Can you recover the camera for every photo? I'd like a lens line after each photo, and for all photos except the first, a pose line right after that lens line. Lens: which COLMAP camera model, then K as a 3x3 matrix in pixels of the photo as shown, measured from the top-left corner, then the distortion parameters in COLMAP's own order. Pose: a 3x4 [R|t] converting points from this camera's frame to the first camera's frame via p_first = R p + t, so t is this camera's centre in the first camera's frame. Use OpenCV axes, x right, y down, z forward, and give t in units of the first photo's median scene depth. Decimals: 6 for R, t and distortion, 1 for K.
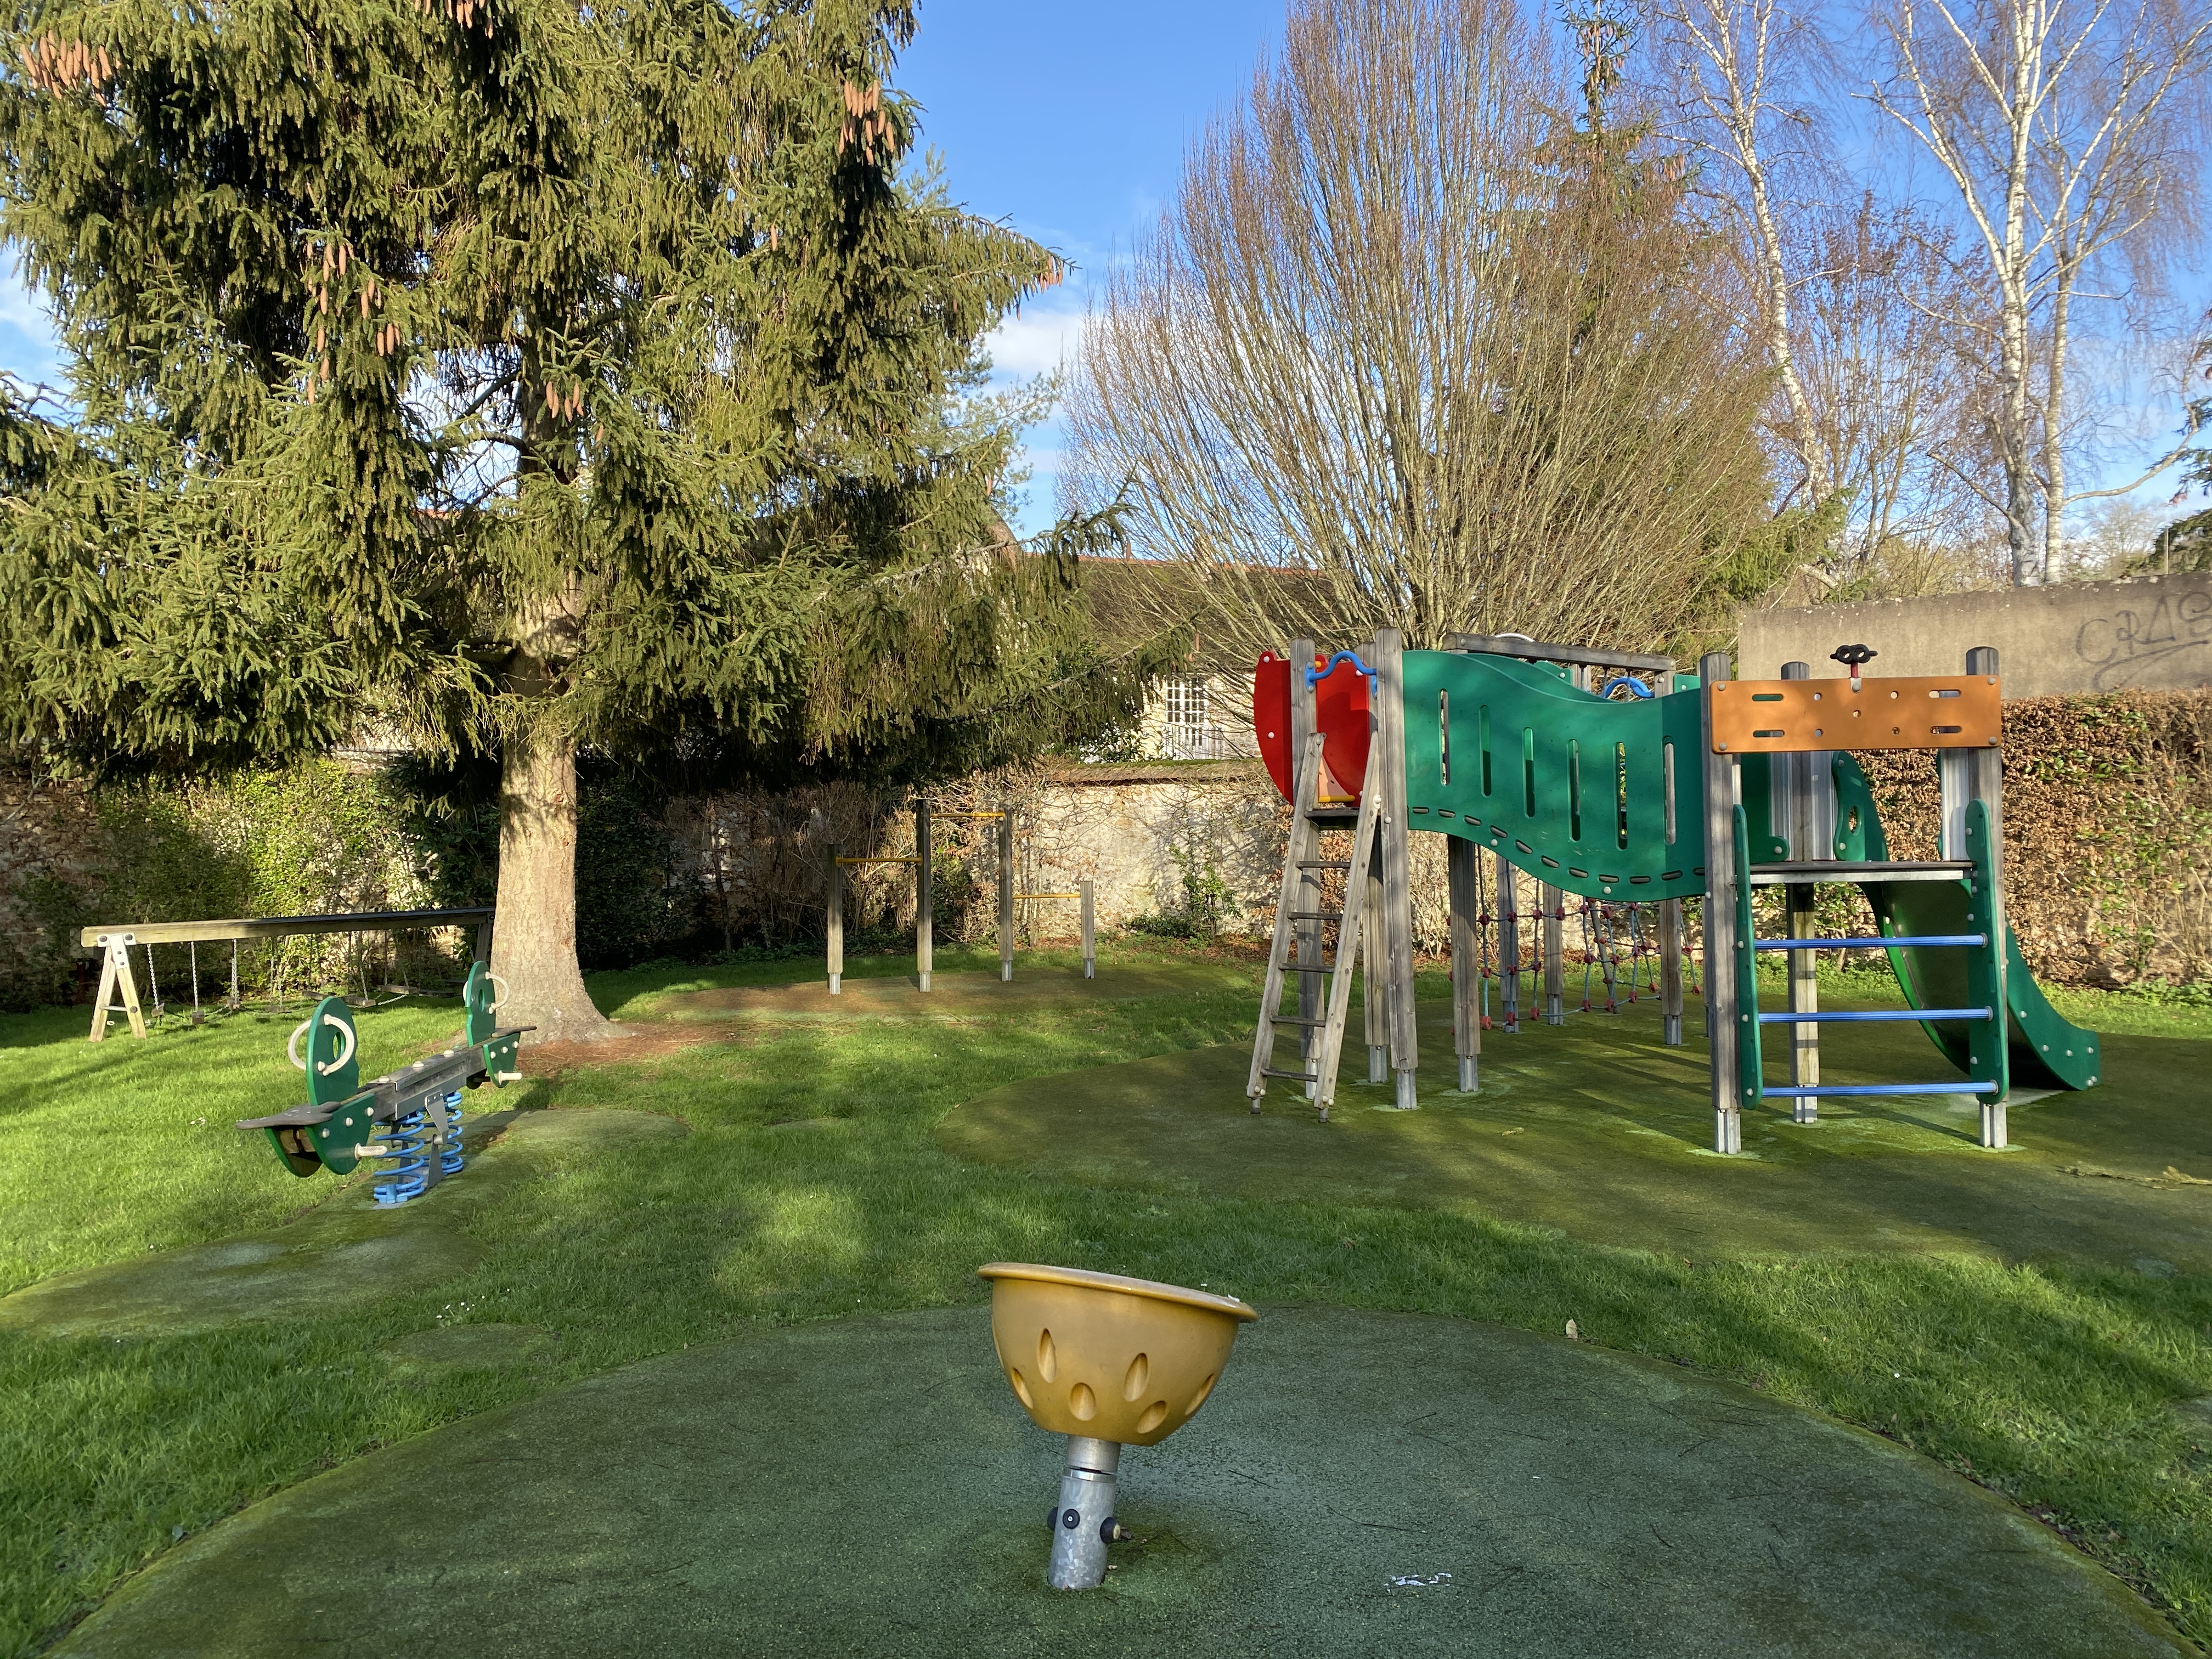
lens RADIAL K [[1685.5, 0, 1106.0], [0, 1685.5, 829.5], [0, 0, 1]] dist [0.033274, -0.032187]
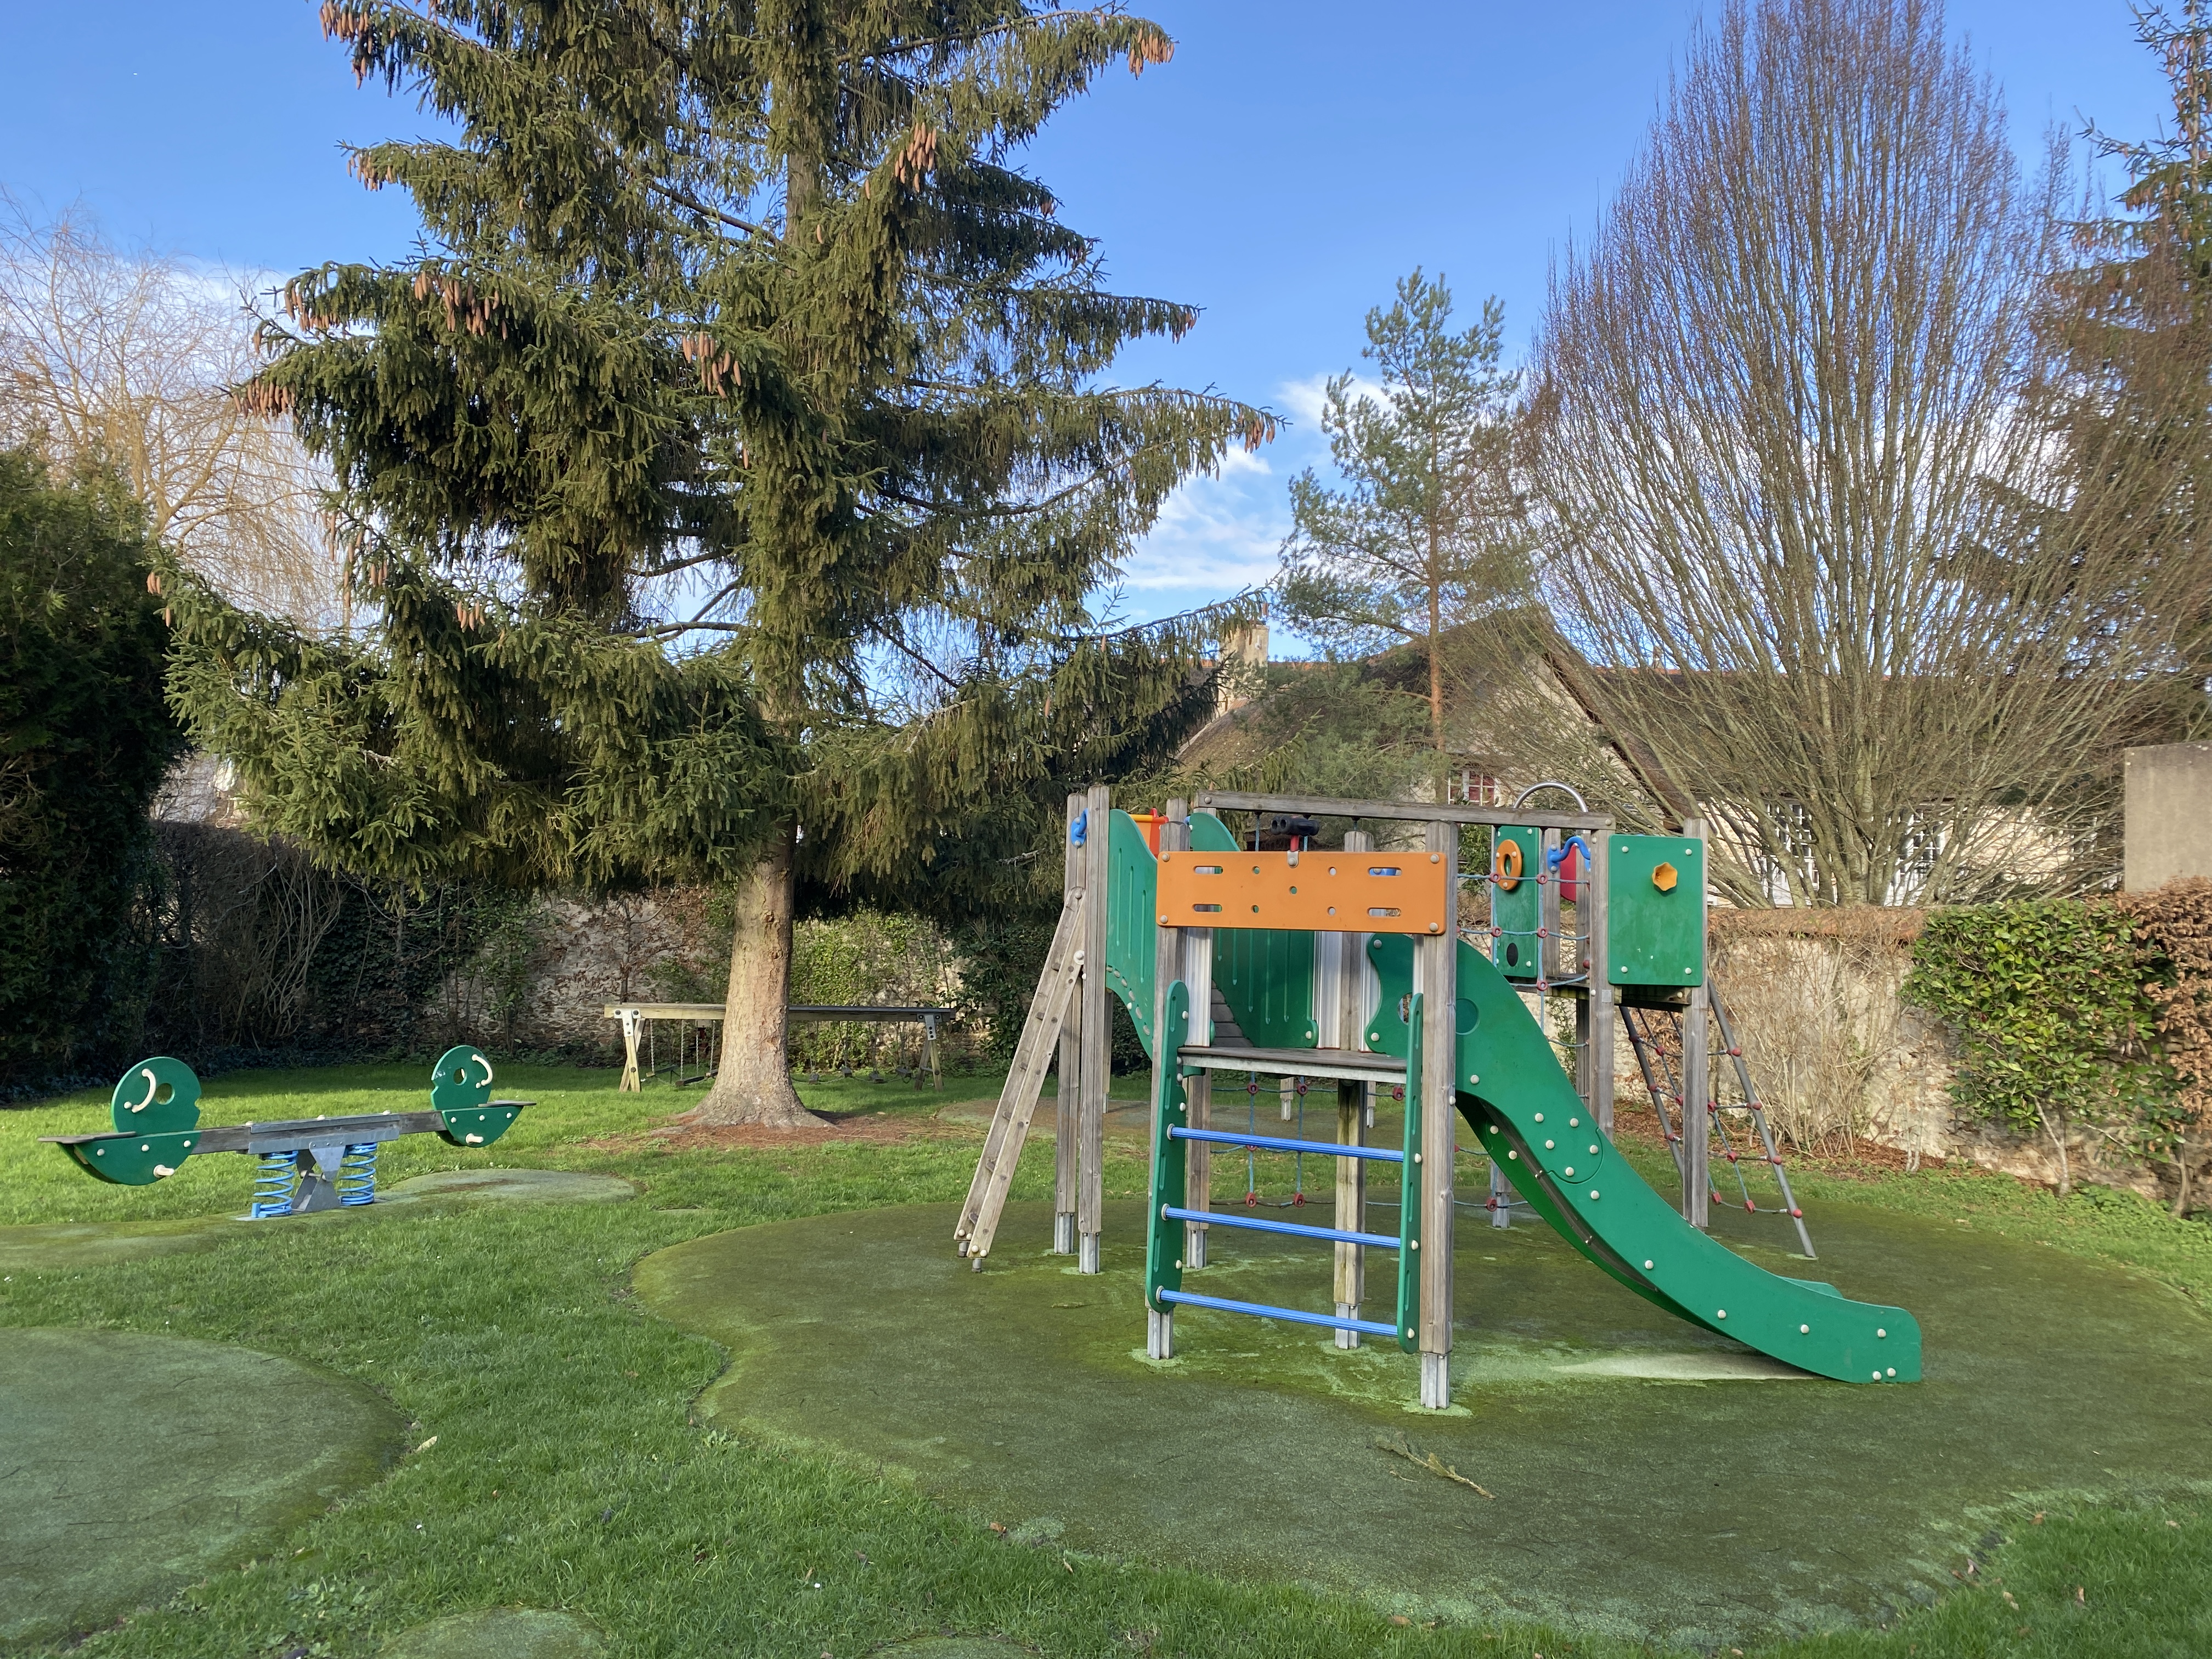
lens RADIAL K [[1685.5, 0, 1106.0], [0, 1685.5, 829.5], [0, 0, 1]] dist [0.033274, -0.032187]
pose [[0.856064, 0.016242, -0.516615, 0.798687], [-0.052943, 0.997004, -0.056384, -0.042951], [0.514151, 0.075619, 0.854359, 0.165209]]
